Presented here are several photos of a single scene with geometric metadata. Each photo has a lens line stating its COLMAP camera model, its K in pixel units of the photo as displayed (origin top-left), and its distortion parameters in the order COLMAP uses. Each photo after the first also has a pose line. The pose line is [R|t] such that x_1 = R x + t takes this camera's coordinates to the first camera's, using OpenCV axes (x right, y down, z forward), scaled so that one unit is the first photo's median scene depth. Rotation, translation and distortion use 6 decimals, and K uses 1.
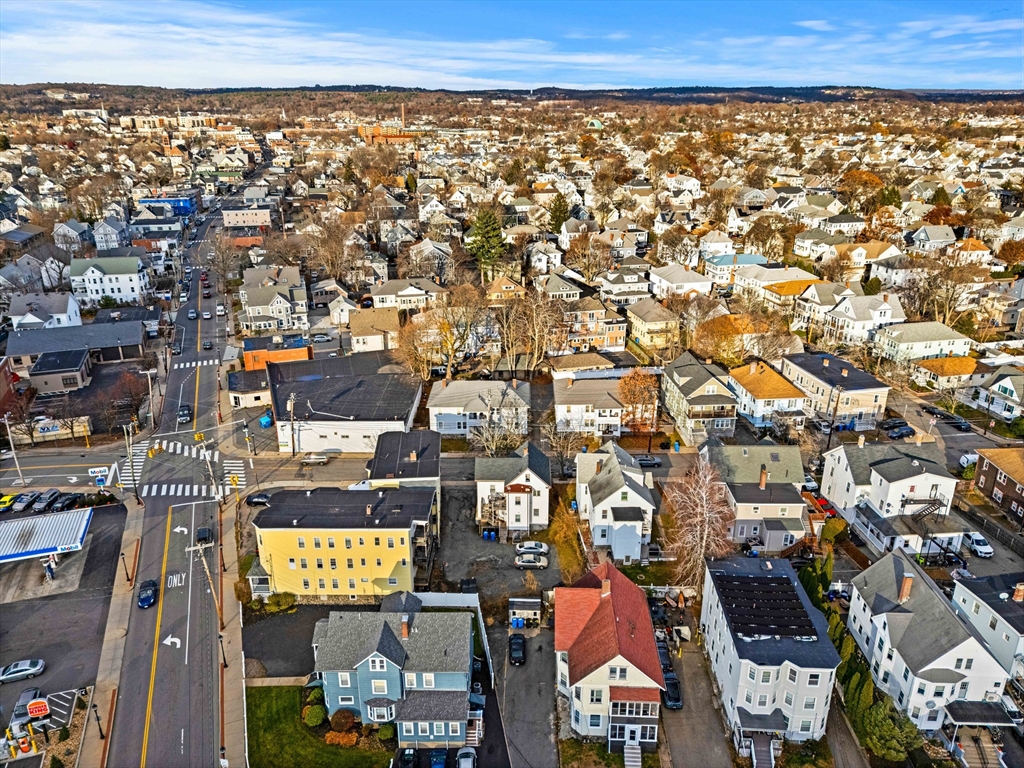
lens RADIAL K [[747.2, 0, 512.8], [0, 747.2, 387.4], [0, 0, 1]] dist [0.096682, -0.101221]
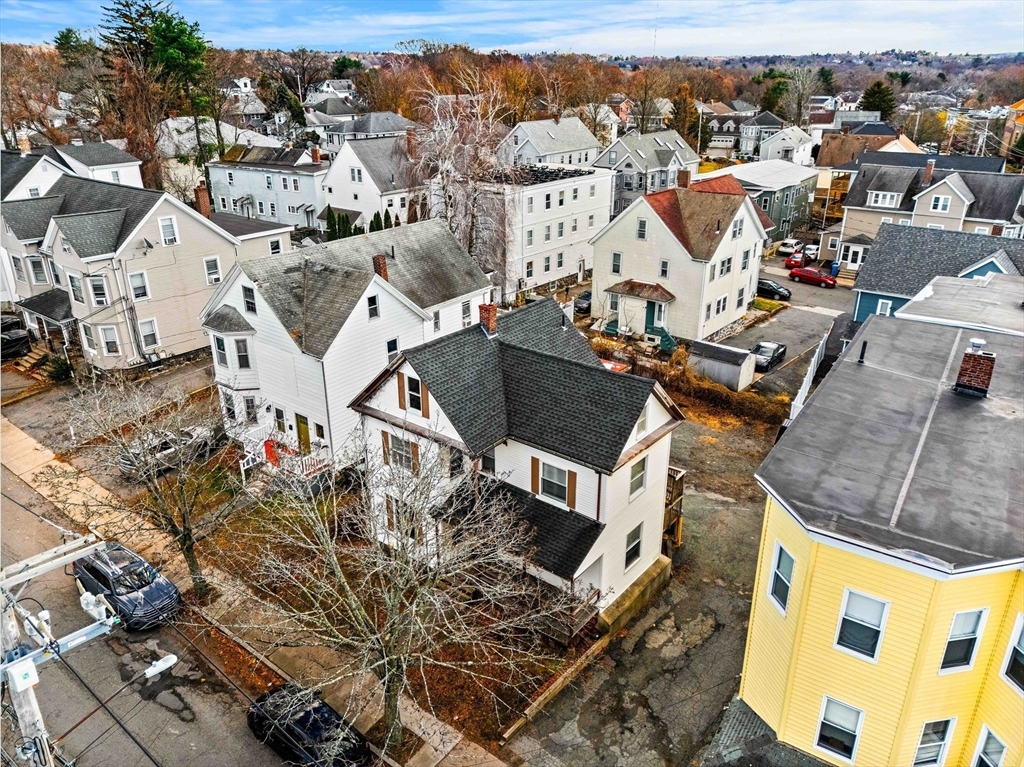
lens RADIAL K [[747.2, 0, 512.8], [0, 747.2, 386.9], [0, 0, 1]] dist [0.096682, -0.101221]
pose [[-0.792981, -0.238673, 0.560550, -0.147880], [0.223269, 0.742219, 0.631871, -0.063861], [-0.566861, 0.626216, -0.535278, 1.165466]]
